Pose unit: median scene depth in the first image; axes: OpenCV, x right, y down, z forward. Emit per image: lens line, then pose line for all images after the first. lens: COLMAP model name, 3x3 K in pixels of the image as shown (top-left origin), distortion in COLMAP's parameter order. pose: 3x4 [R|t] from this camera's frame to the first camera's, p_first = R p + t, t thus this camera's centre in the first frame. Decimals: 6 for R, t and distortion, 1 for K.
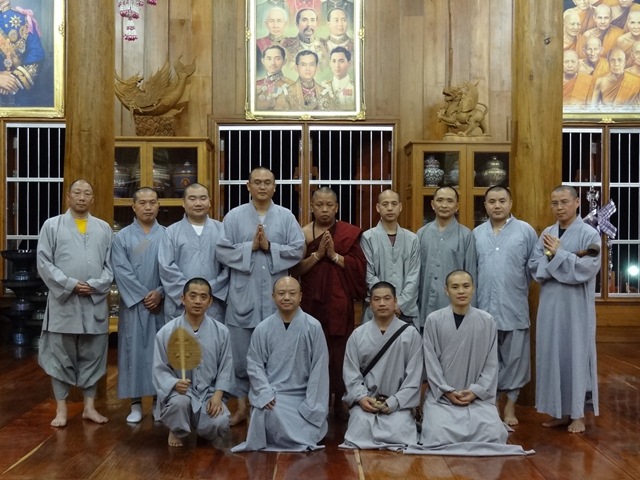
lens RADIAL K [[869.1, 0, 319.0], [0, 869.1, 240.4], [0, 0, 1]] dist [-0.002600, 0.000000]
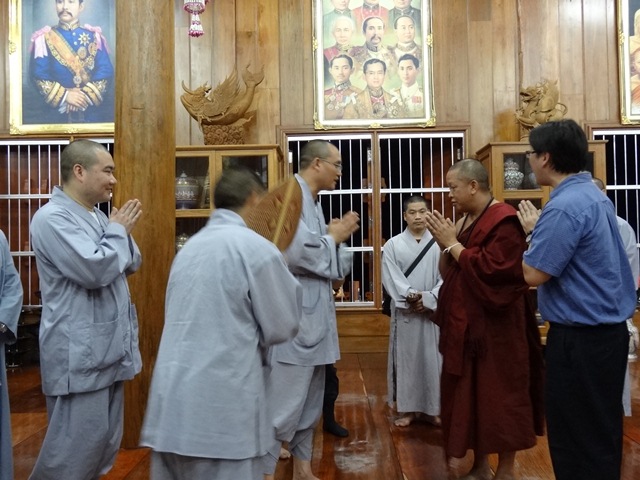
lens RADIAL K [[658.2, 0, 321.3], [0, 658.2, 240.1], [0, 0, 1]] dist [0.000647, 0.000000]
pose [[0.998932, -0.022250, -0.040494, -0.048960], [0.020828, 0.999163, -0.035214, 0.013588], [0.041243, 0.034333, 0.998559, 0.254834]]
